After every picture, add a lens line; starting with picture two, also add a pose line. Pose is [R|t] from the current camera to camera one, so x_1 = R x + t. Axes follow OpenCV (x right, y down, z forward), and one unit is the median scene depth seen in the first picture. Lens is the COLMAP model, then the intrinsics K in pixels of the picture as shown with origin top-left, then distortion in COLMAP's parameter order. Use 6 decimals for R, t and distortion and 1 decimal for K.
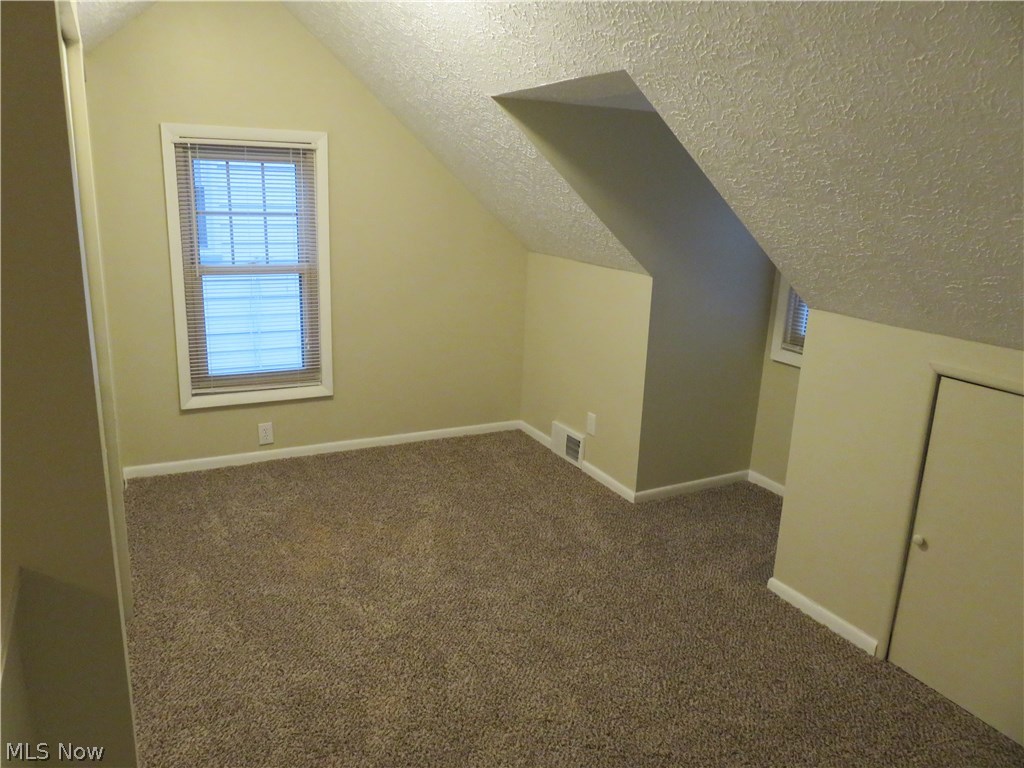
lens RADIAL K [[763.9, 0, 510.9], [0, 763.9, 382.6], [0, 0, 1]] dist [-0.000757, -0.011268]
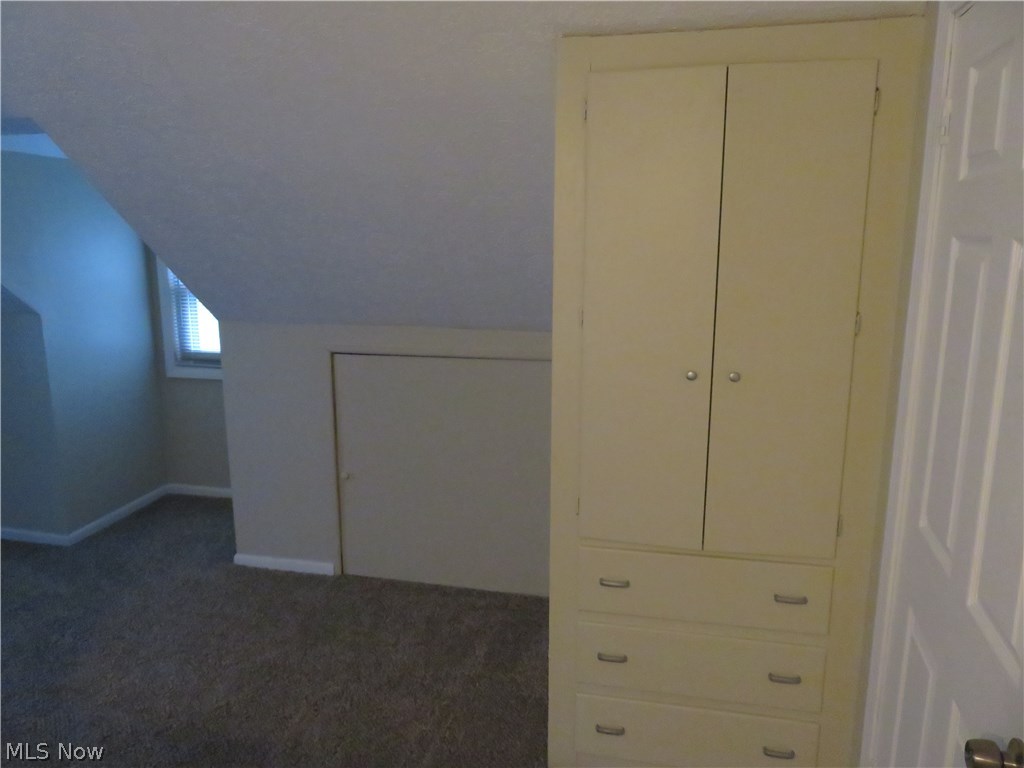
lens RADIAL K [[763.9, 0, 511.6], [0, 763.9, 384.6], [0, 0, 1]] dist [-0.000757, -0.011268]
pose [[0.636058, -0.182657, 0.749711, -0.250750], [0.212637, 0.975452, 0.057253, 0.030963], [-0.741765, 0.123000, 0.659284, -0.125772]]
